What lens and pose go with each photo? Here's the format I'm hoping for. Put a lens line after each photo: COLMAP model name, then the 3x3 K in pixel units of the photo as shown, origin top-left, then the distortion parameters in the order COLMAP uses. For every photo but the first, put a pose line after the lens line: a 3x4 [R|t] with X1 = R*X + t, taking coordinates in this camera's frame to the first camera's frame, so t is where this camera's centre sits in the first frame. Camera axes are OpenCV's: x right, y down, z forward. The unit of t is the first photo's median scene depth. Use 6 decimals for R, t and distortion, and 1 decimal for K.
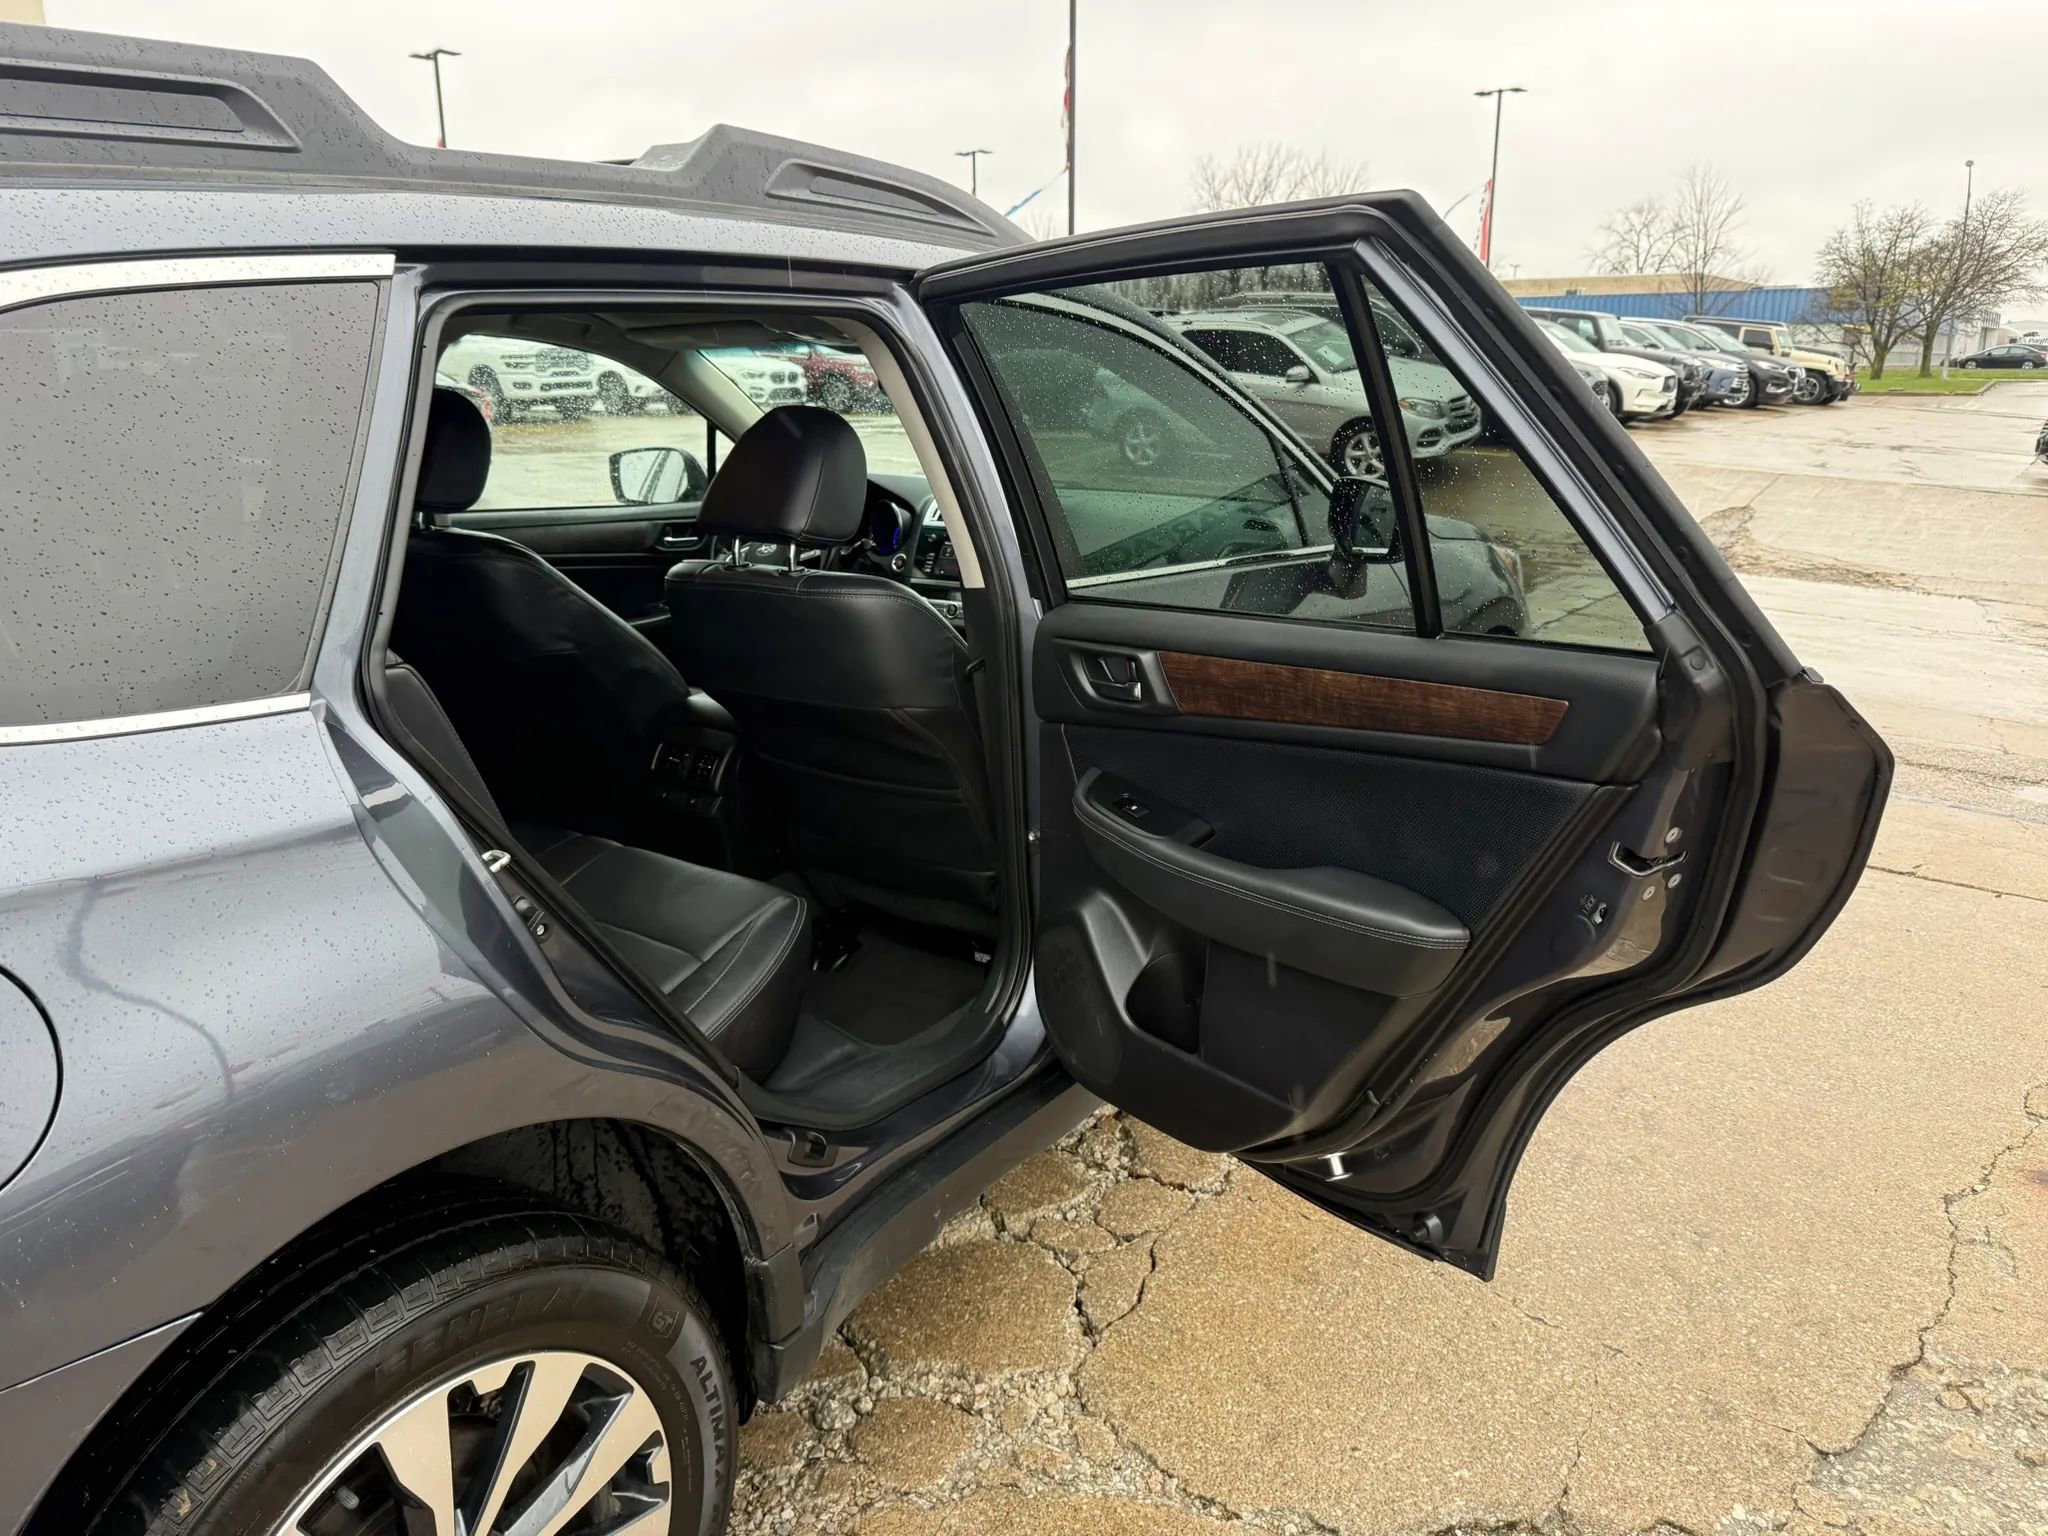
lens RADIAL K [[1455.8, 0, 1025.8], [0, 1455.8, 772.1], [0, 0, 1]] dist [0.032829, -0.050020]
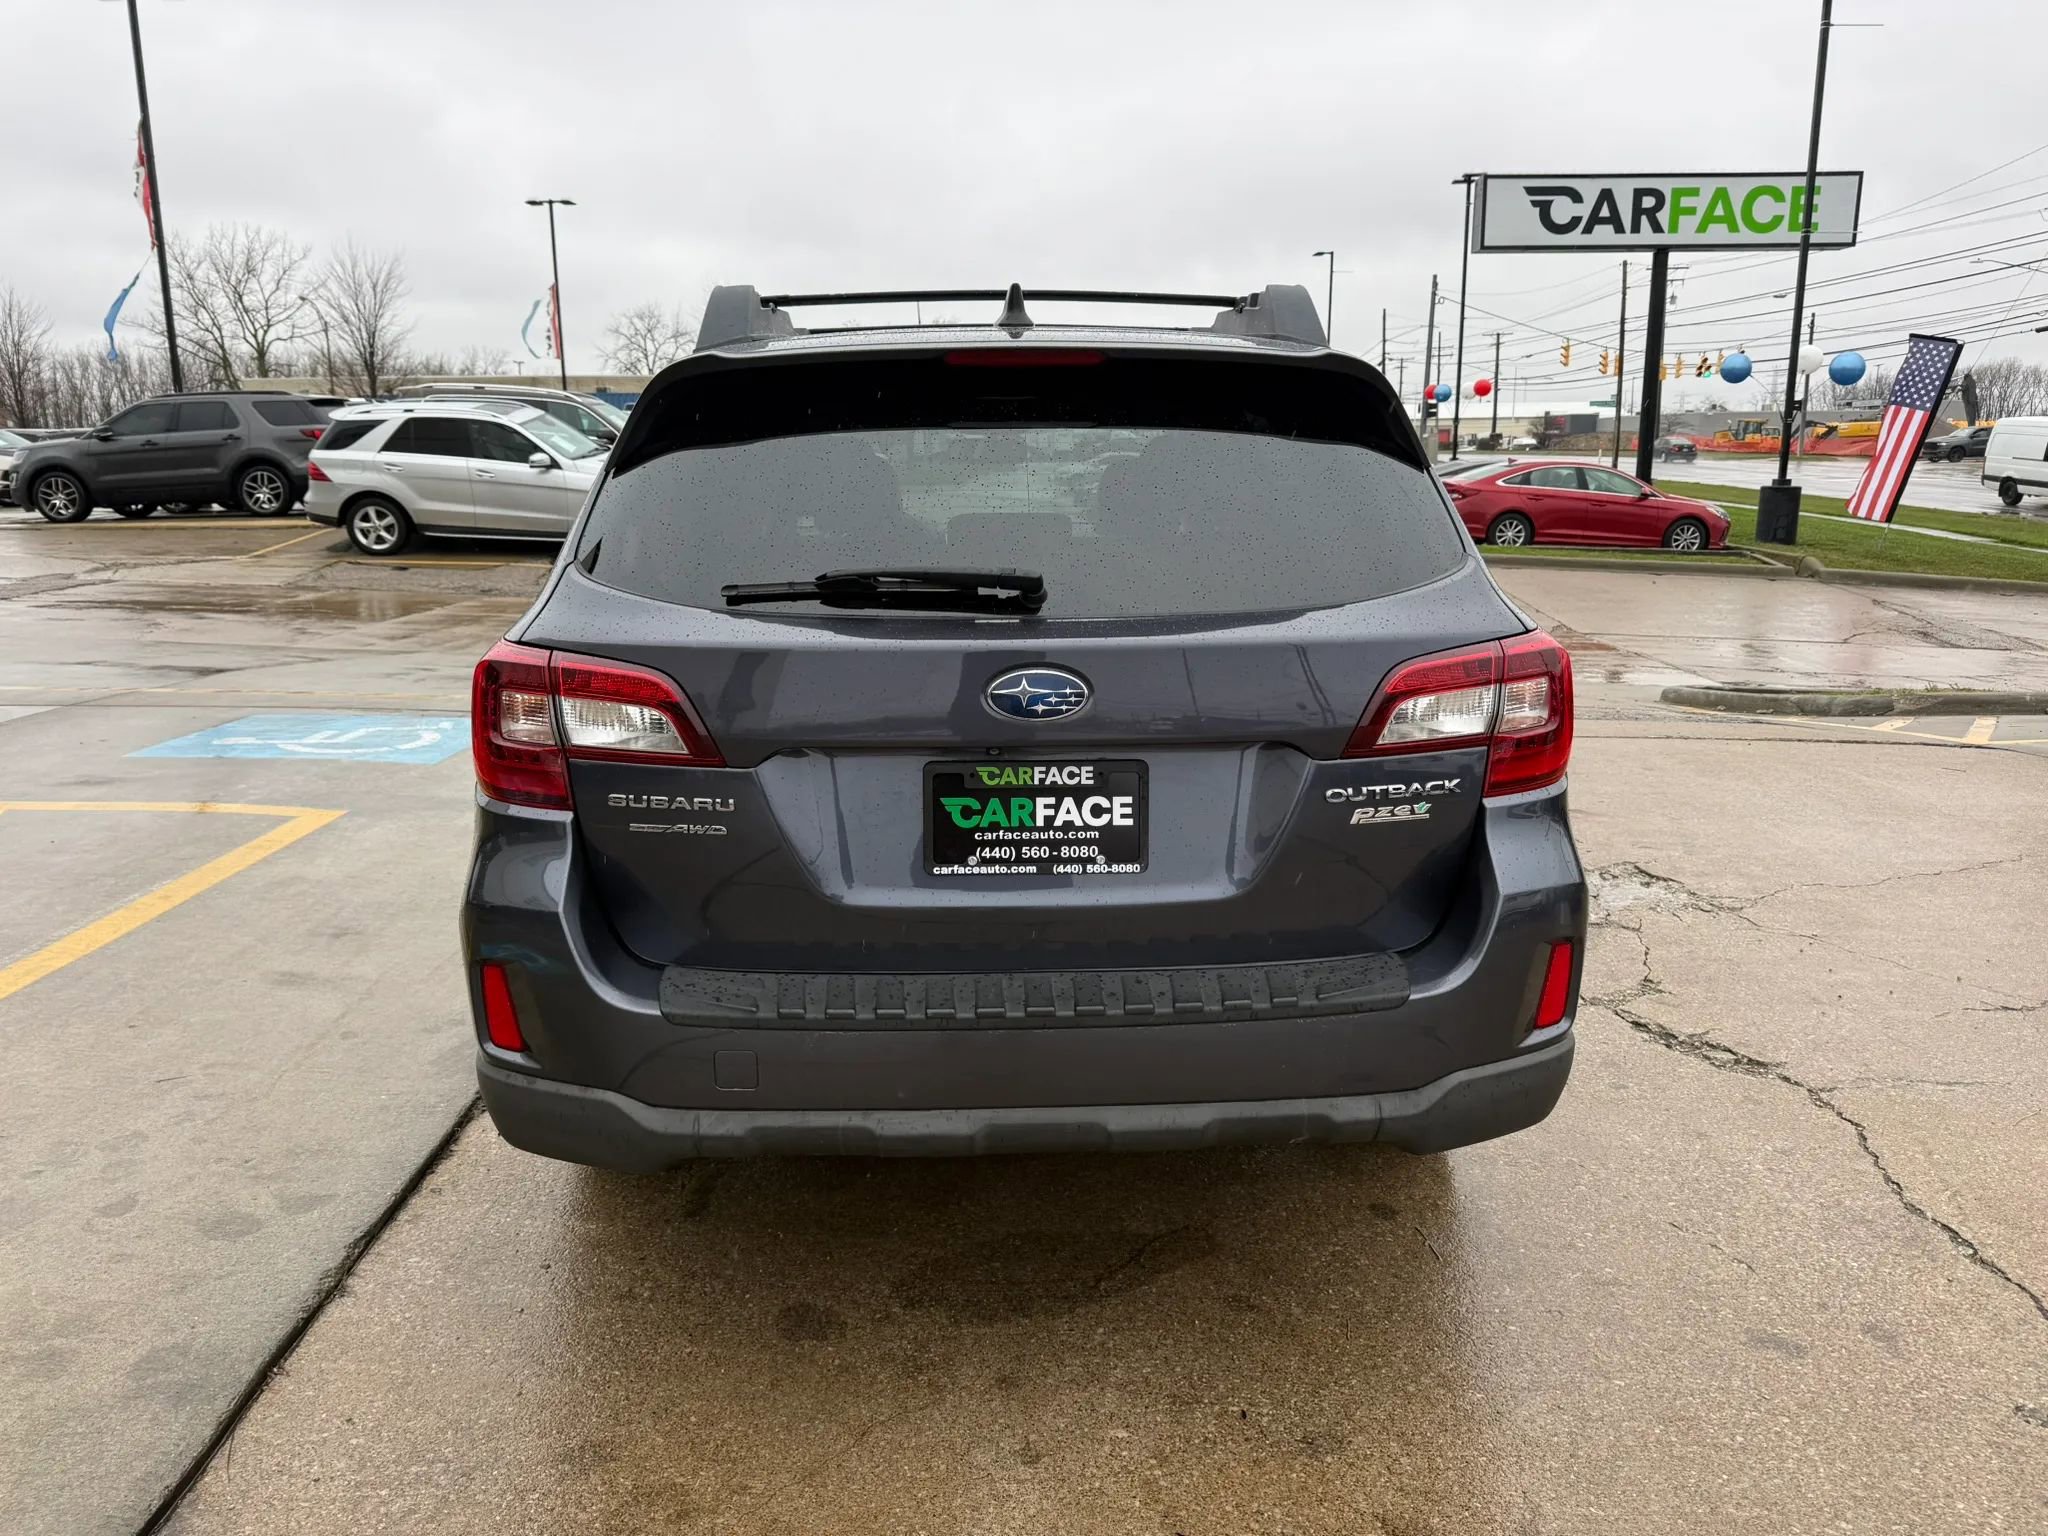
lens RADIAL K [[1465.3, 0, 1014.5], [0, 1465.3, 757.8], [0, 0, 1]] dist [0.007686, -0.017523]
pose [[0.803425, -0.121576, 0.582862, -0.138847], [0.161809, 0.986672, -0.017236, 0.013150], [-0.572998, 0.108160, 0.812389, -0.036069]]
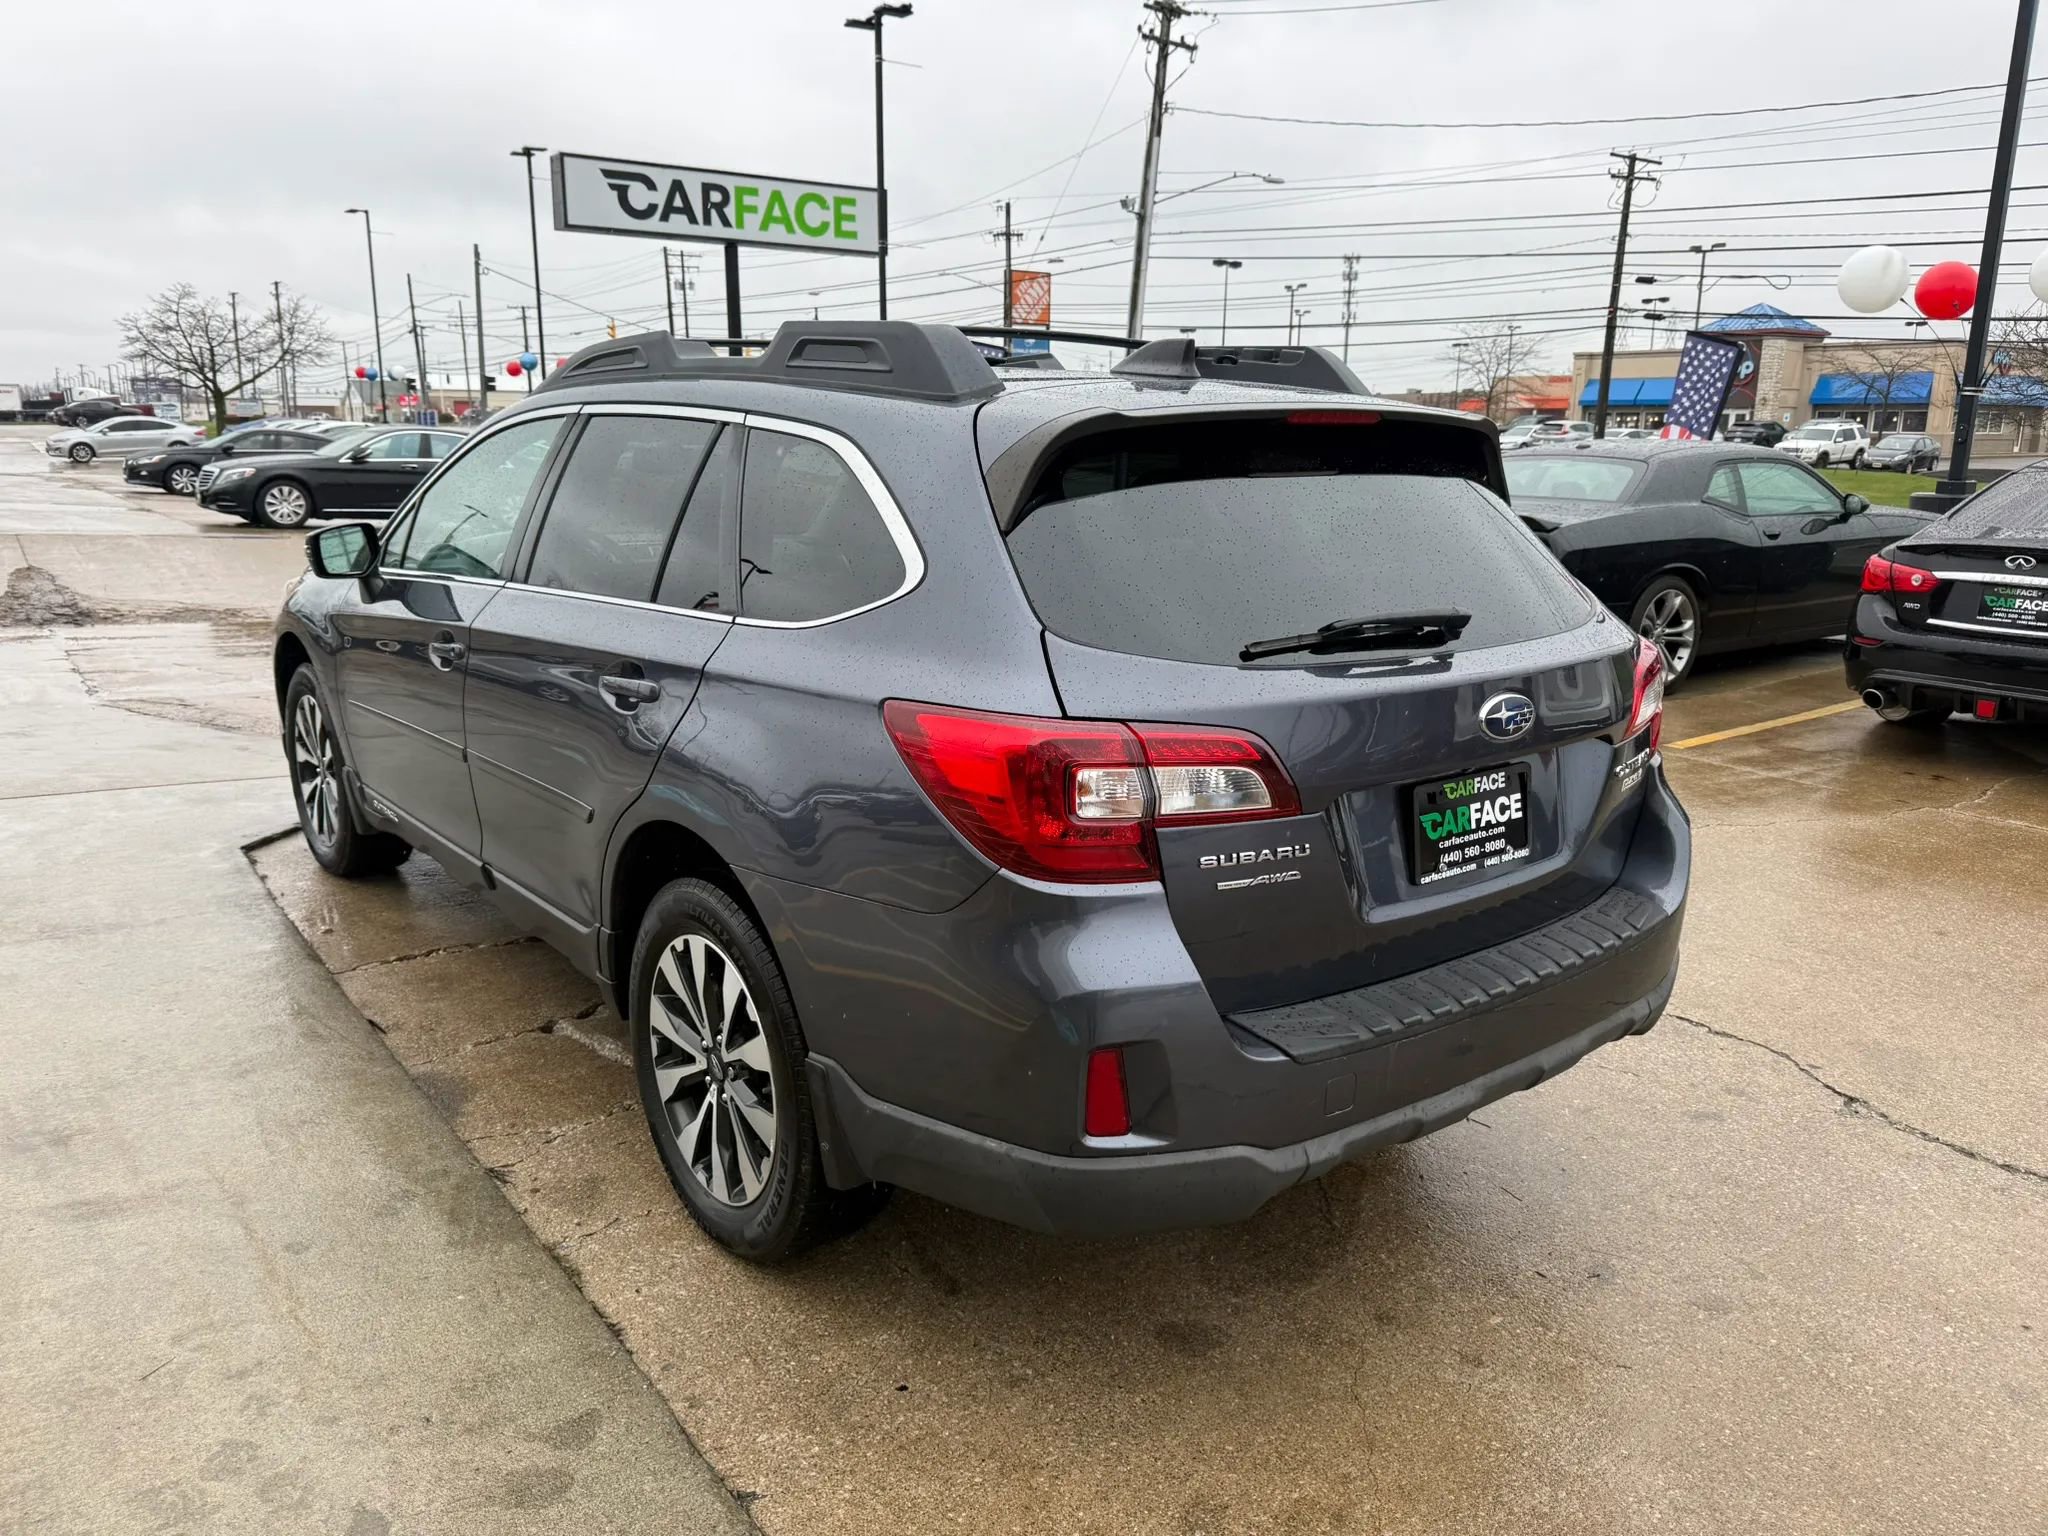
lens RADIAL K [[1465.8, 0, 1024.0], [0, 1465.8, 768.0], [0, 0, 1]] dist [0.007270, -0.017564]
pose [[0.292870, -0.207655, 0.933331, -0.195433], [0.244681, 0.959906, 0.136789, -0.011747], [-0.924315, 0.188307, 0.331937, 0.034131]]
